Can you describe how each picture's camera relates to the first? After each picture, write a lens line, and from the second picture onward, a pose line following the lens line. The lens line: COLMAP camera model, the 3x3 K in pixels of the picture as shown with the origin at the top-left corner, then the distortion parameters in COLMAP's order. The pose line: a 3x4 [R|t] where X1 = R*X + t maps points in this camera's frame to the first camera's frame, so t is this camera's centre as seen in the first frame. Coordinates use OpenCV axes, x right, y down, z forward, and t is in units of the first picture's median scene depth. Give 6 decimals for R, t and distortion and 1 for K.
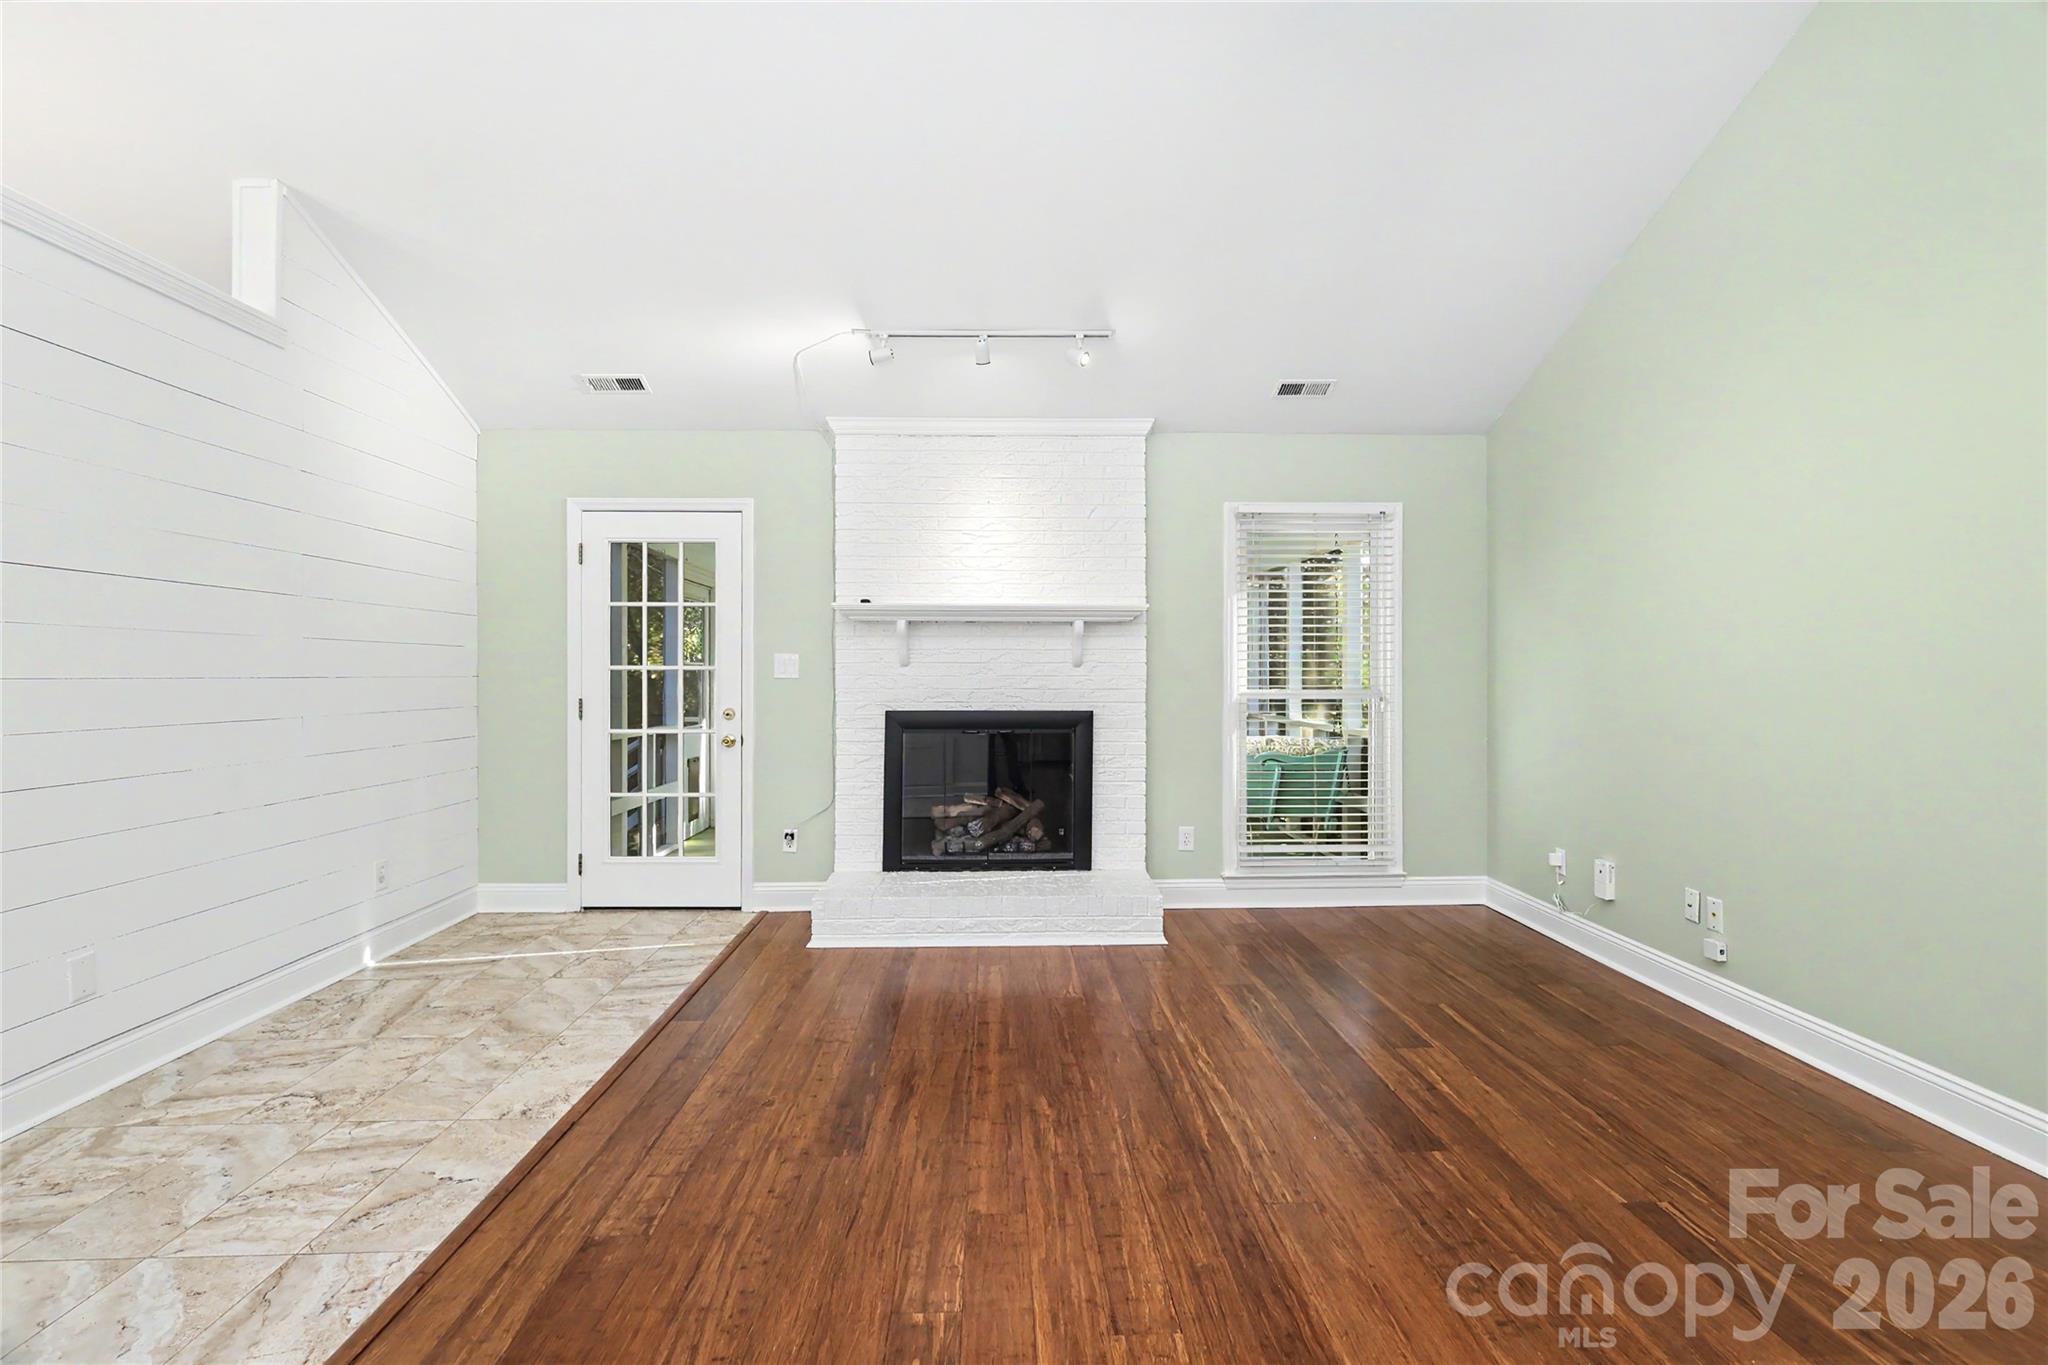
lens RADIAL K [[960.1, 0, 1030.7], [0, 960.1, 674.2], [0, 0, 1]] dist [0.002129, 0.001877]
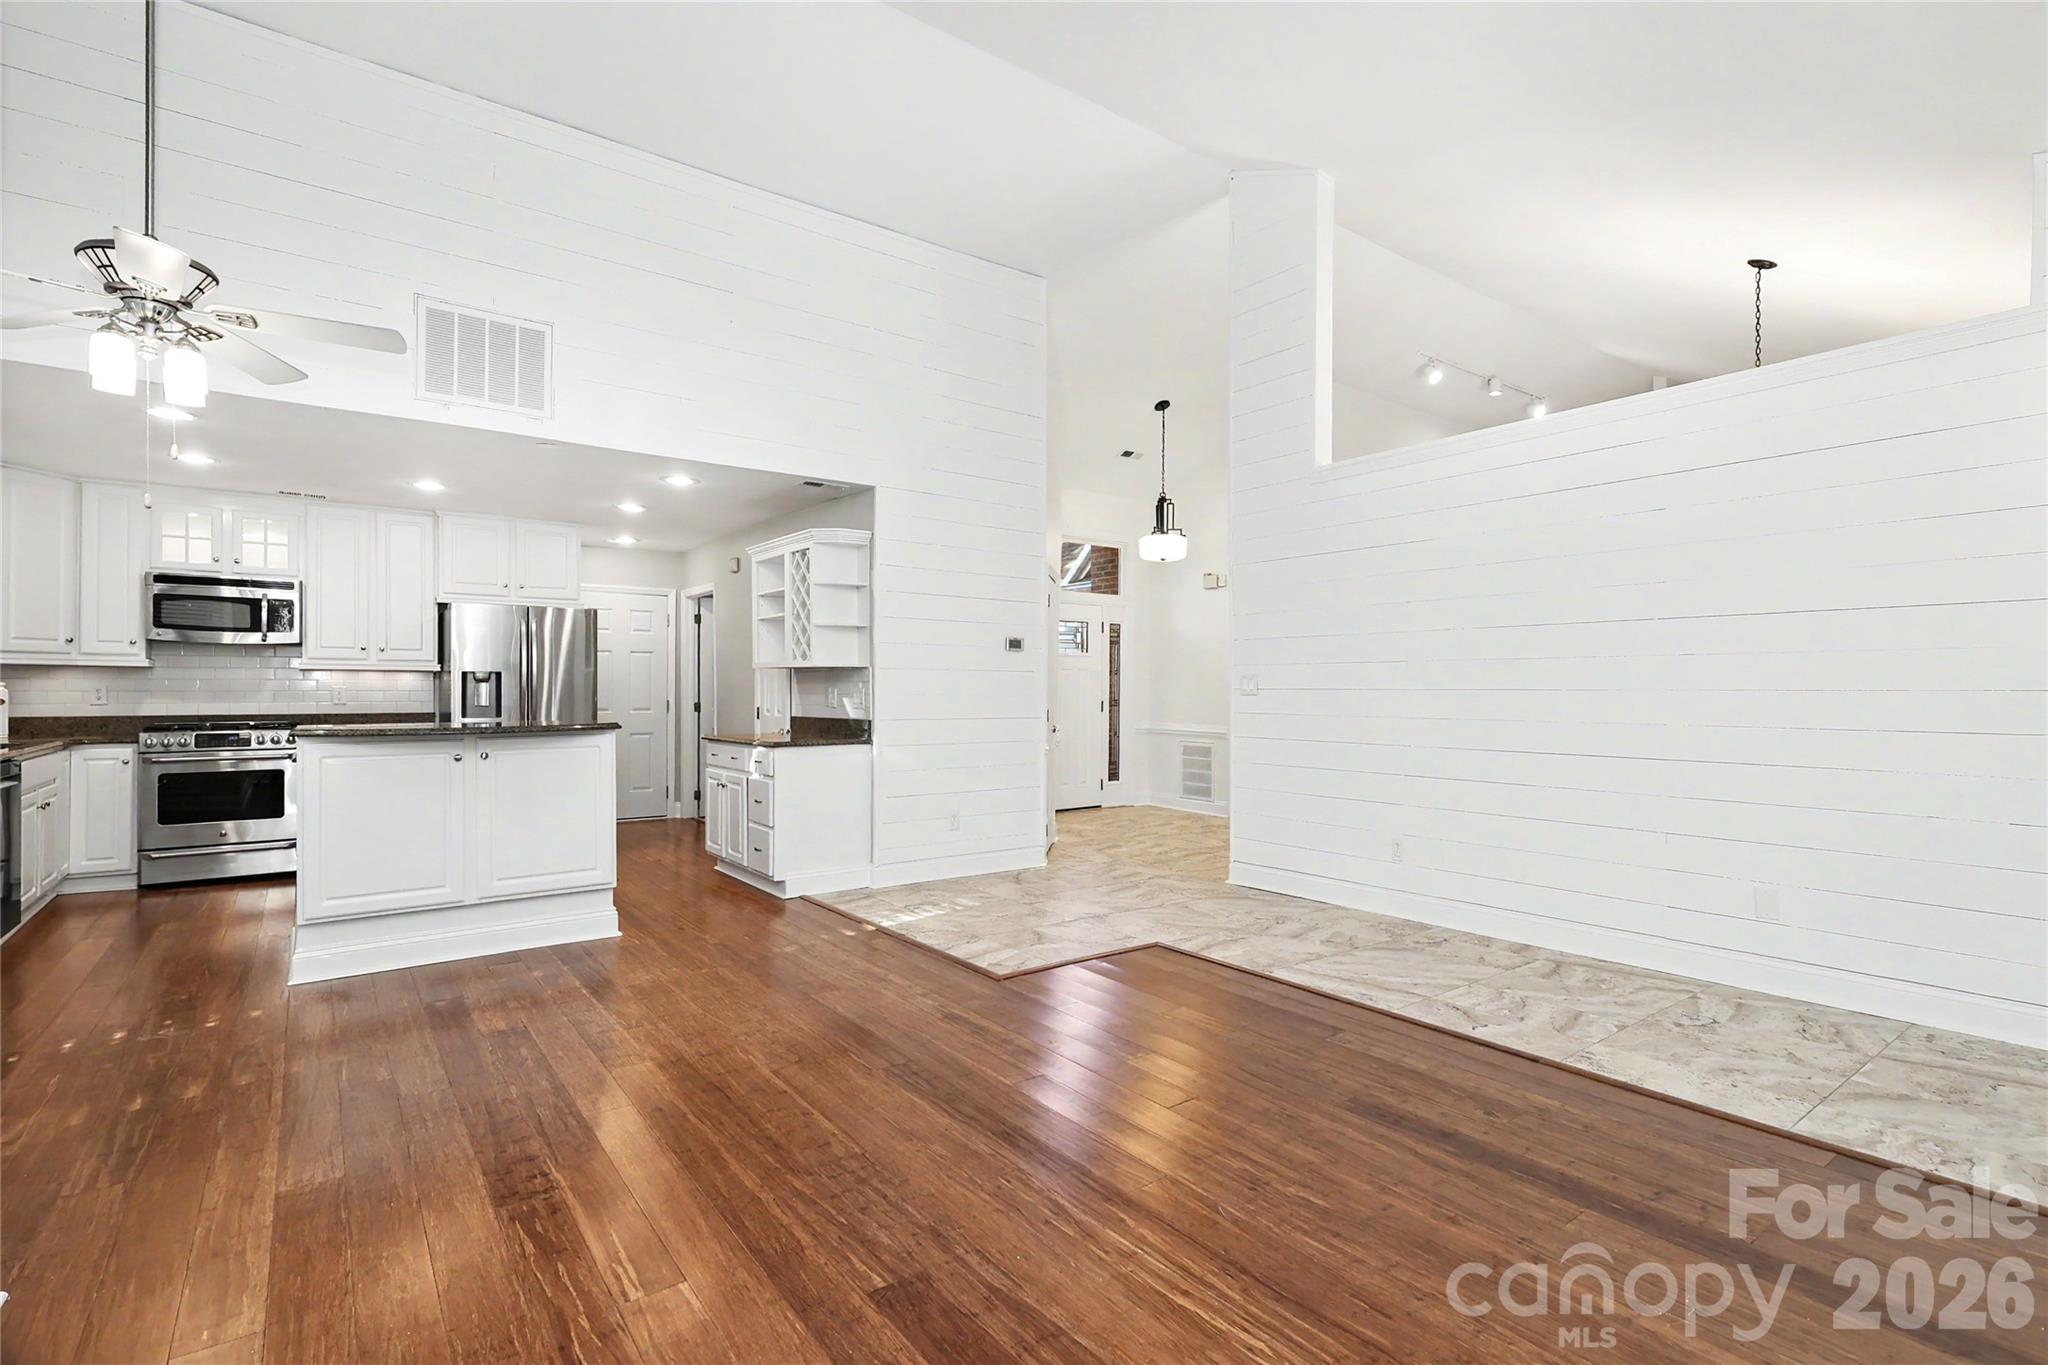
lens RADIAL K [[960.1, 0, 1018.1], [0, 960.1, 696.8], [0, 0, 1]] dist [0.002129, 0.001877]
pose [[-0.831503, 0.005138, -0.555496, 0.450630], [0.000102, 0.999959, 0.009097, 0.000982], [0.555520, 0.007507, -0.831469, 1.011708]]
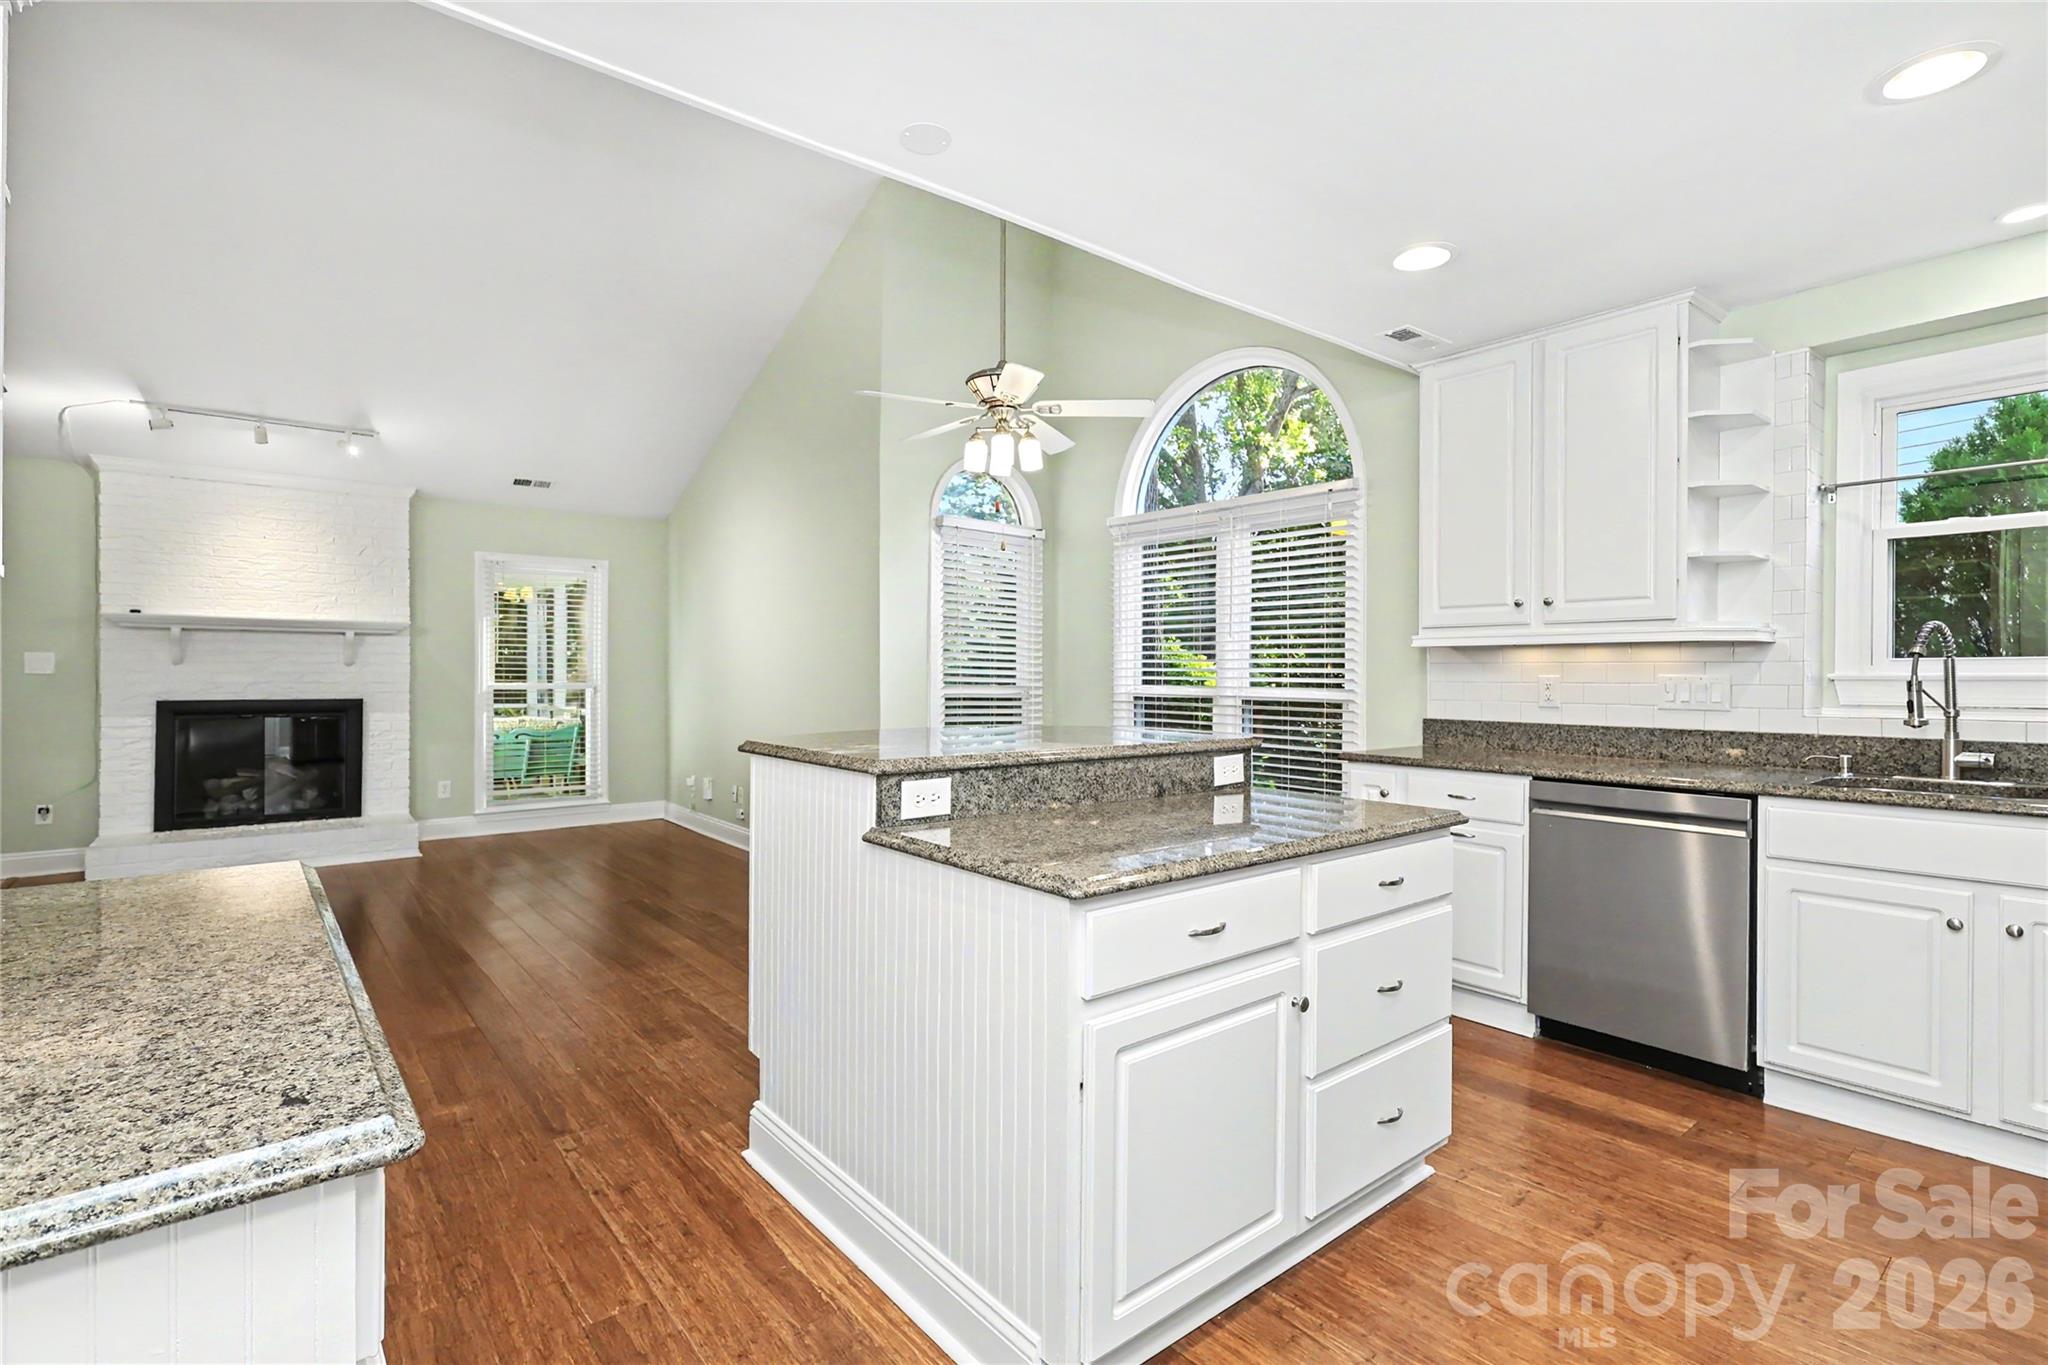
lens RADIAL K [[960.1, 0, 1023.4], [0, 960.1, 678.9], [0, 0, 1]] dist [0.002129, 0.001877]
pose [[0.795795, -0.000141, 0.605566, -0.017432], [-0.003778, 0.999979, 0.005197, -0.000464], [-0.605554, -0.006424, 0.795778, -0.739654]]
